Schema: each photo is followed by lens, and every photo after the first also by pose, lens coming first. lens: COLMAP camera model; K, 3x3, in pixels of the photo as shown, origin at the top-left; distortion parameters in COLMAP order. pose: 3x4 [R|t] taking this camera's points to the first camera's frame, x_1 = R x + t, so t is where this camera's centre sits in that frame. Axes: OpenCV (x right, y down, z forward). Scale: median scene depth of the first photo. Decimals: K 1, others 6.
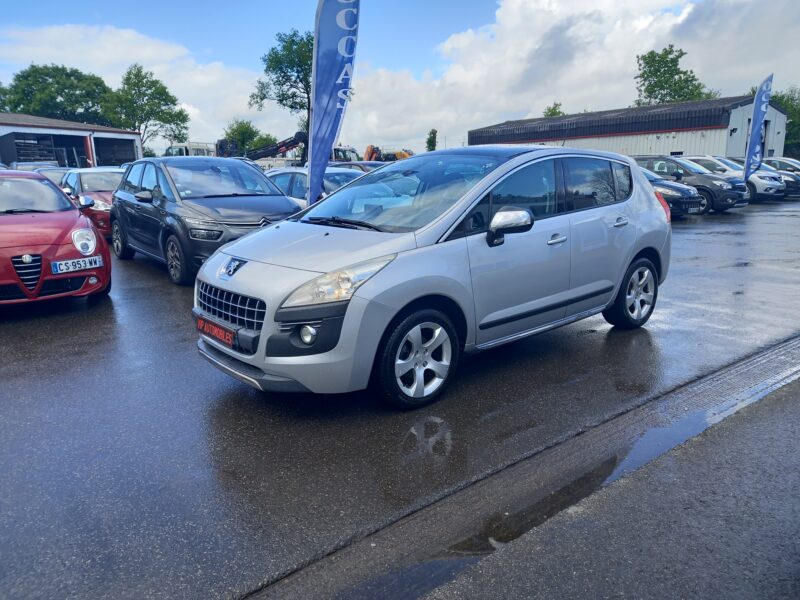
lens RADIAL K [[583.2, 0, 405.3], [0, 583.2, 304.0], [0, 0, 1]] dist [0.071899, -0.065258]
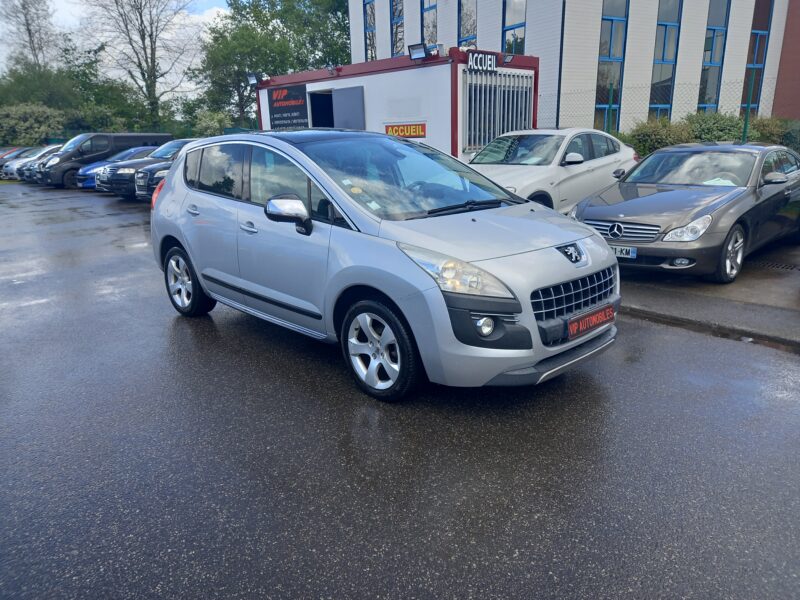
lens RADIAL K [[583.2, 0, 405.3], [0, 583.2, 304.0], [0, 0, 1]] dist [0.071899, -0.065258]
pose [[-0.089943, -0.249921, 0.964080, -0.171923], [0.239593, 0.934145, 0.264514, -0.043178], [-0.966698, 0.254778, -0.024141, 0.186182]]
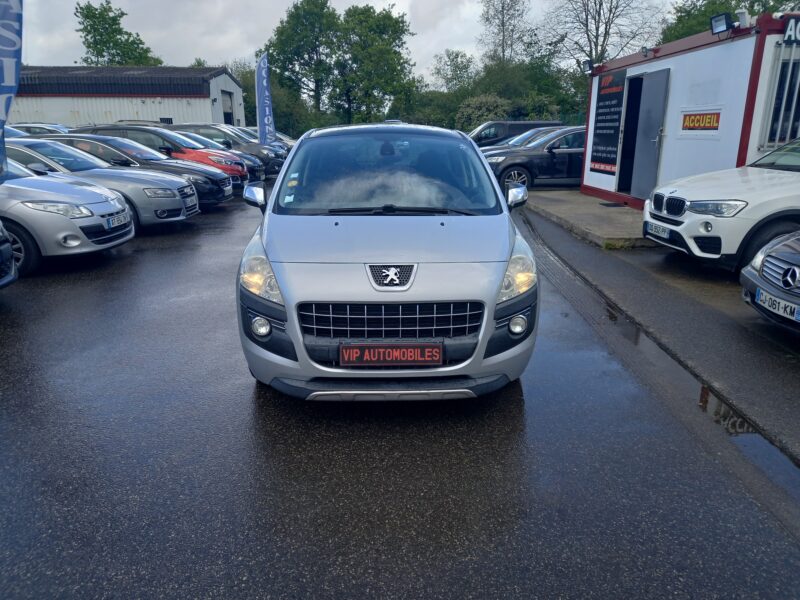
lens RADIAL K [[583.2, 0, 405.3], [0, 583.2, 304.0], [0, 0, 1]] dist [0.071899, -0.065258]
pose [[0.612148, -0.208072, 0.762877, -0.131878], [0.162907, 0.977248, 0.135821, -0.018922], [-0.773780, 0.041136, 0.632117, 0.065393]]
